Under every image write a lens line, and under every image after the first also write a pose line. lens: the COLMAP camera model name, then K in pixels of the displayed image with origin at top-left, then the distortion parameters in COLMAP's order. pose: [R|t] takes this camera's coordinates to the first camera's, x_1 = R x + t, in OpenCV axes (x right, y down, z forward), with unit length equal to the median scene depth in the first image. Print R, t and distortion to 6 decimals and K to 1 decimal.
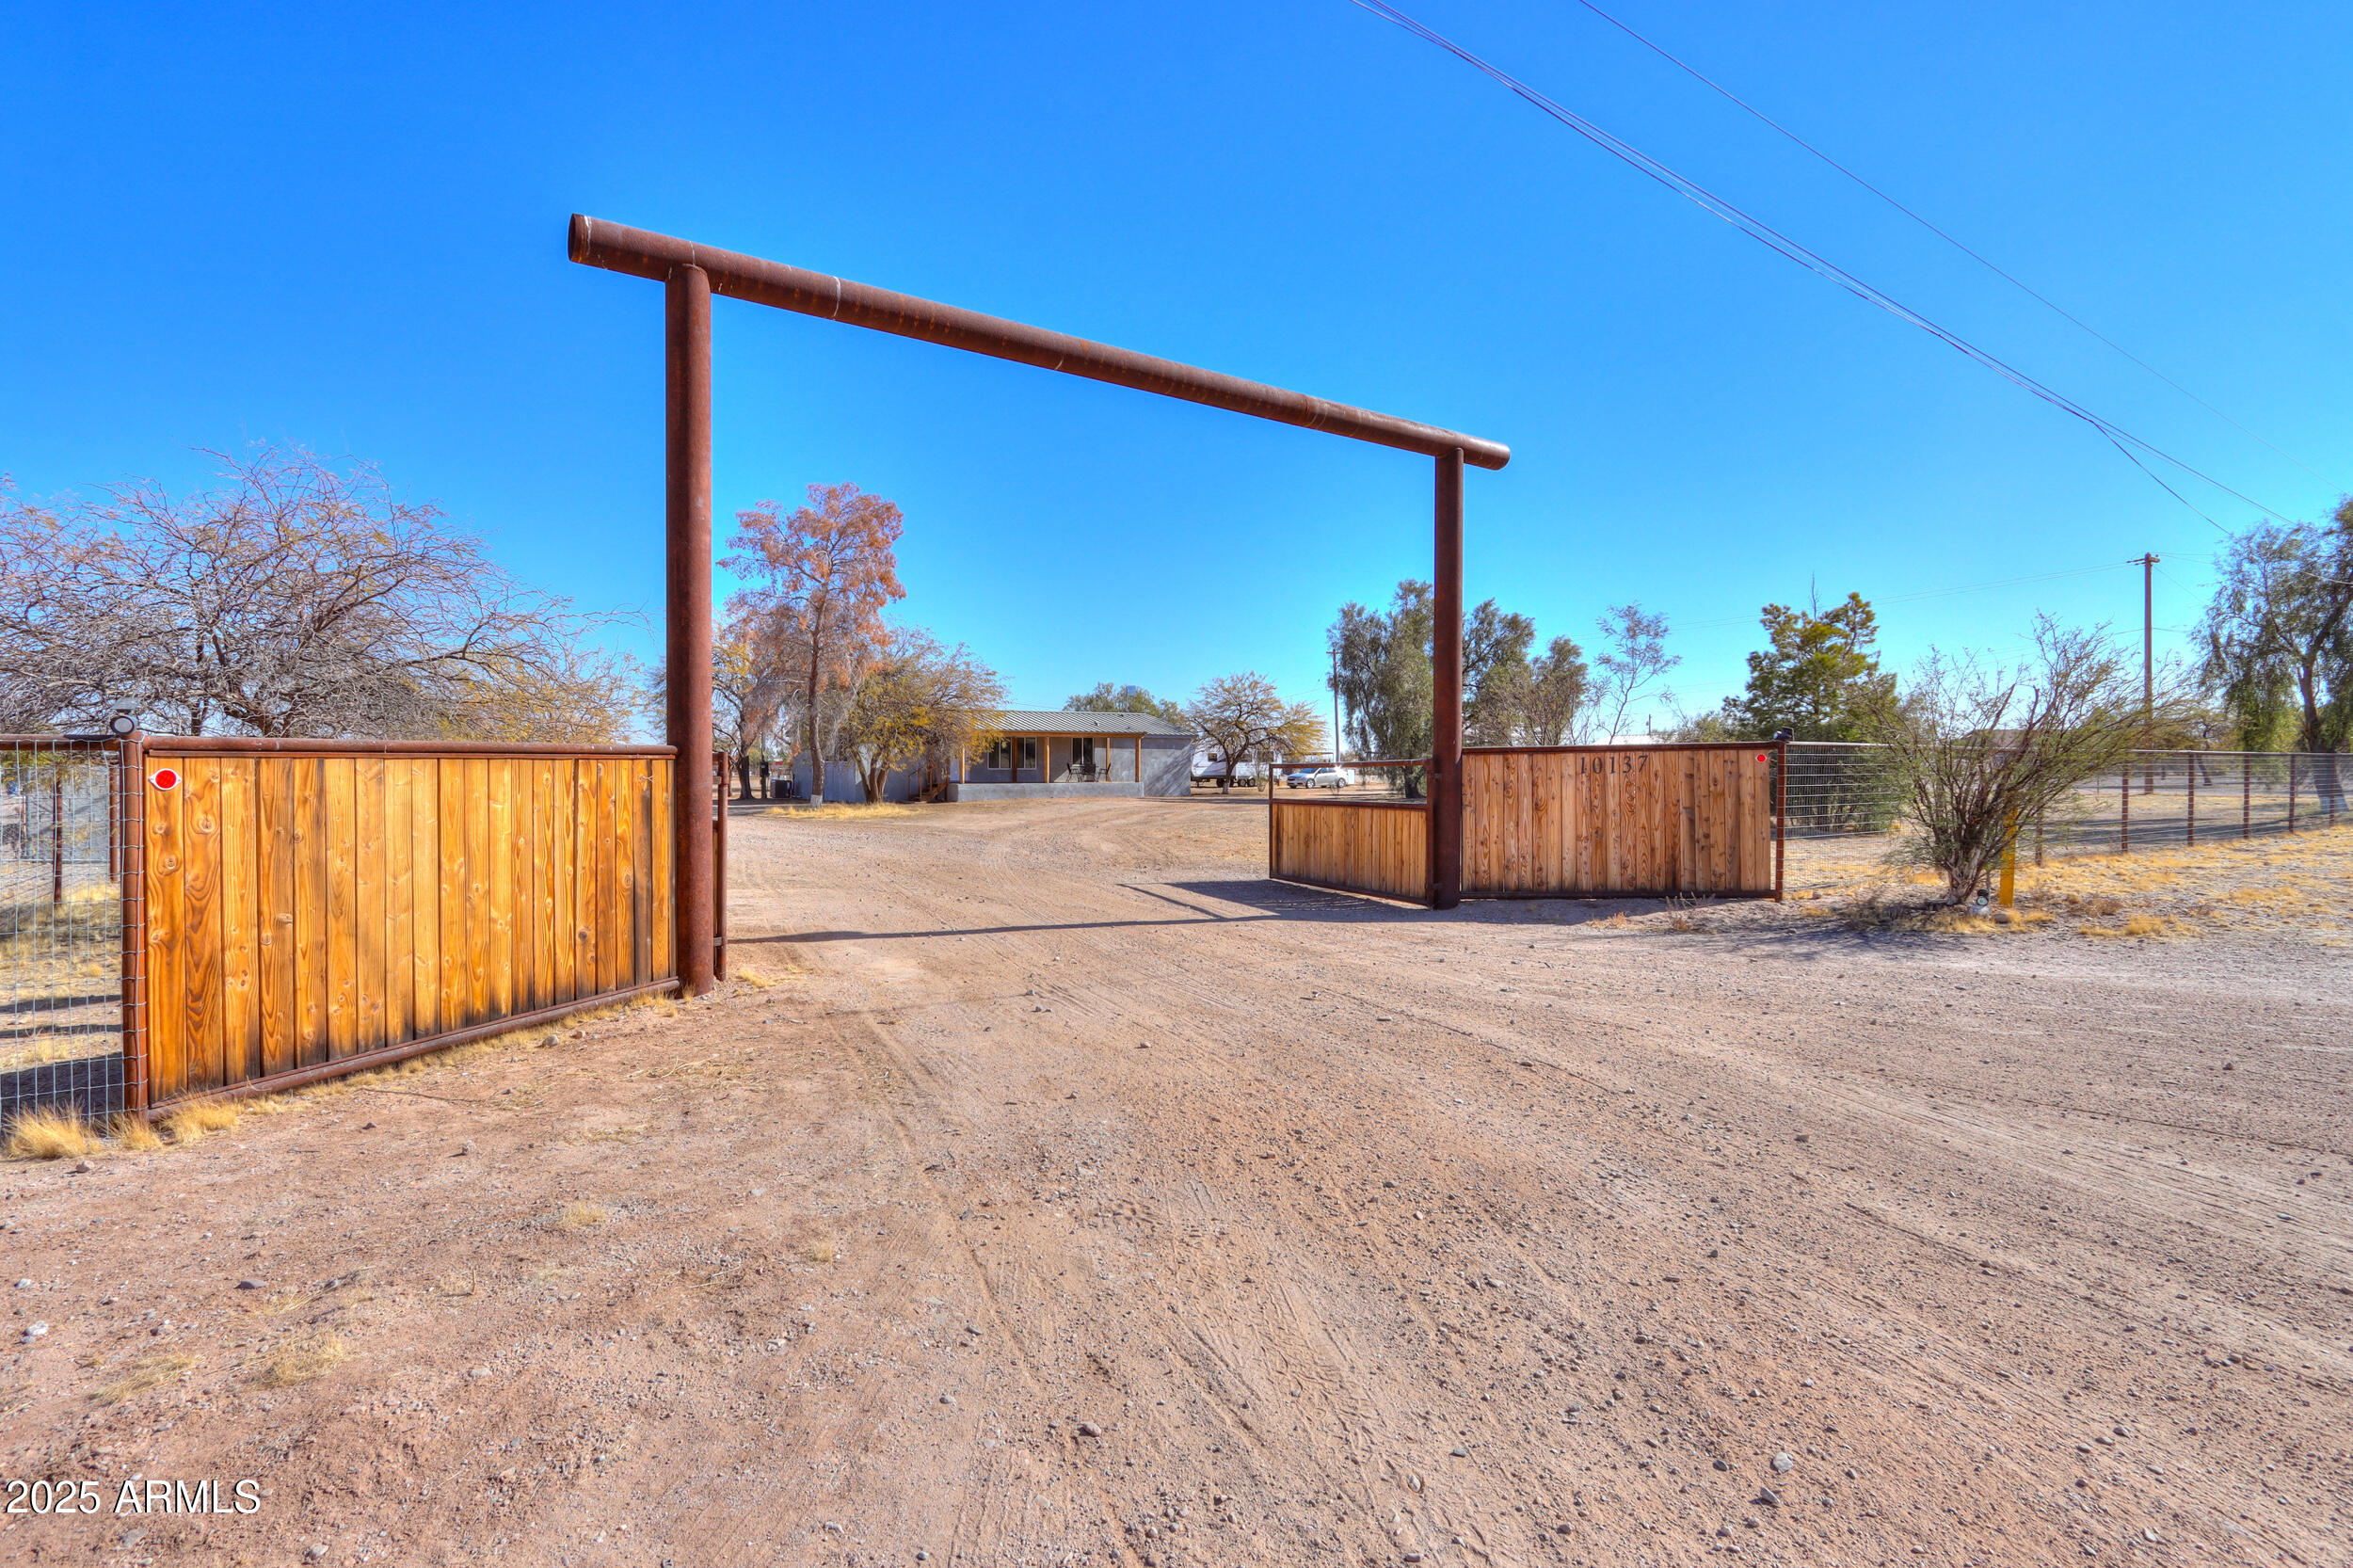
lens RADIAL K [[1148.3, 0, 1130.3], [0, 1148.3, 777.1], [0, 0, 1]] dist [-0.003860, -0.000208]
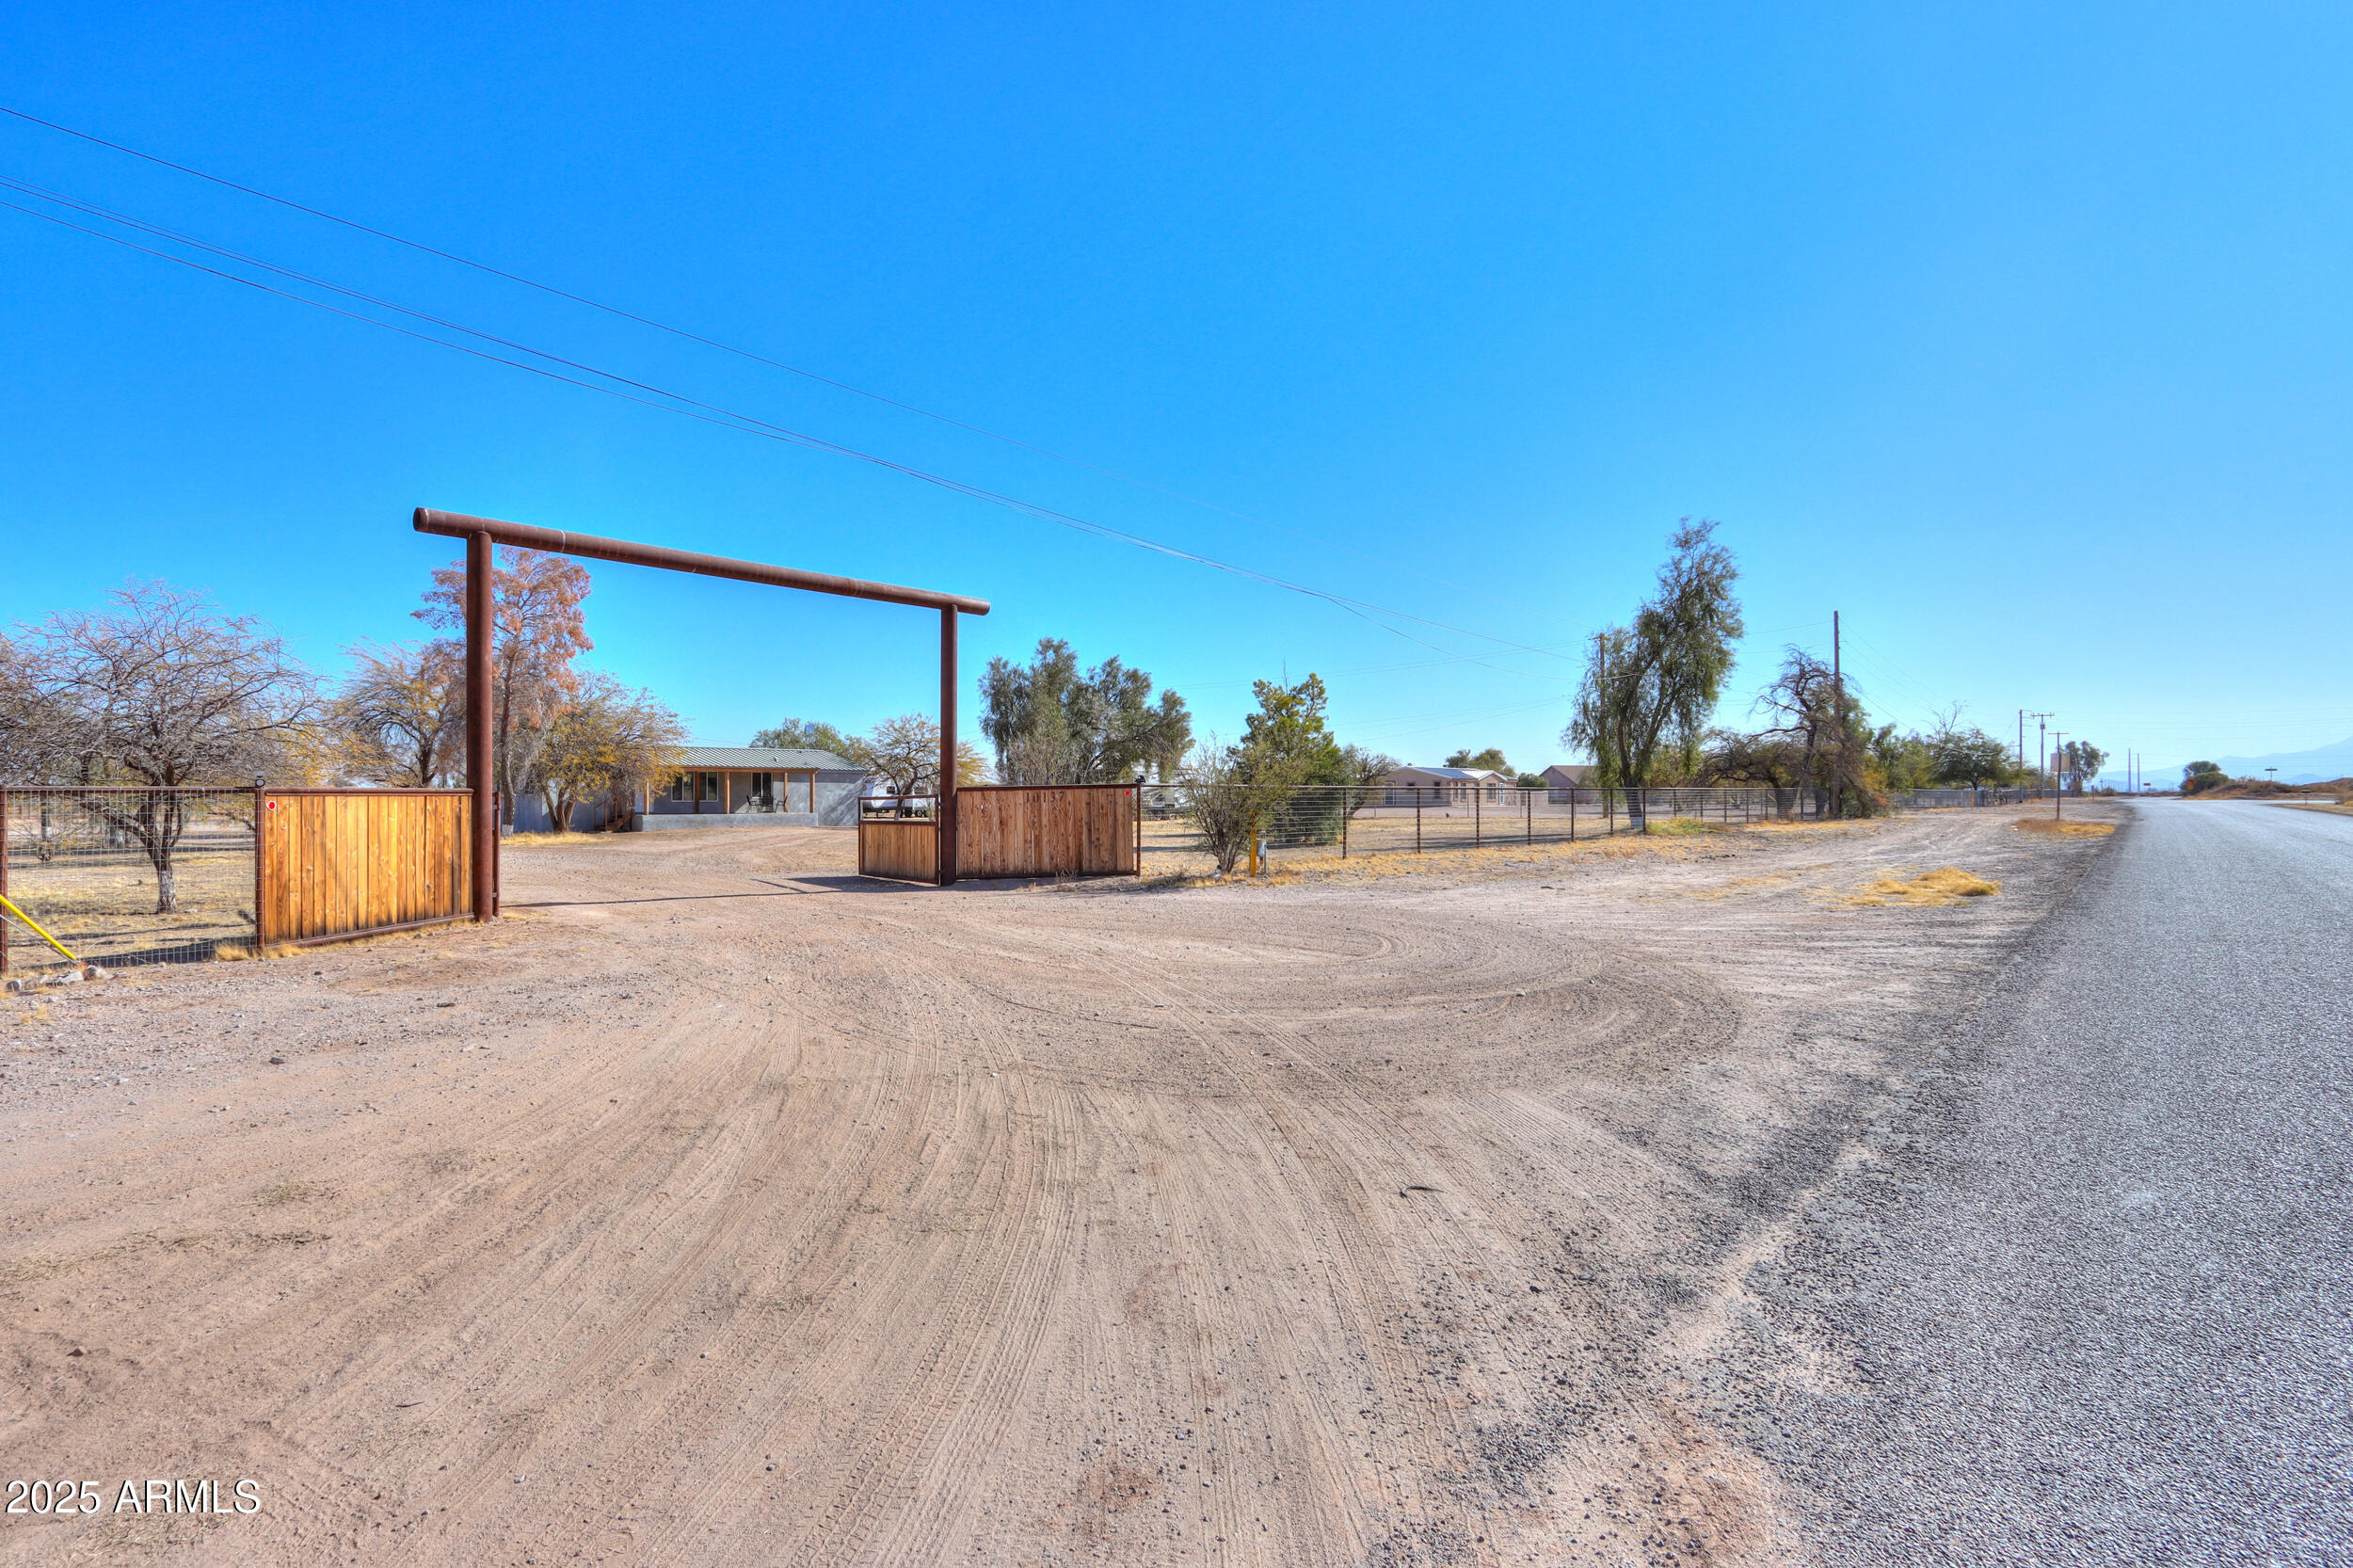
lens RADIAL K [[1118.8, 0, 1028.4], [0, 1118.8, 798.8], [0, 0, 1]] dist [0.001695, 0.000161]
pose [[0.983654, -0.001724, 0.180060, 0.031745], [0.003317, 0.999958, -0.008550, 0.001640], [-0.180037, 0.009008, 0.983619, -0.184940]]
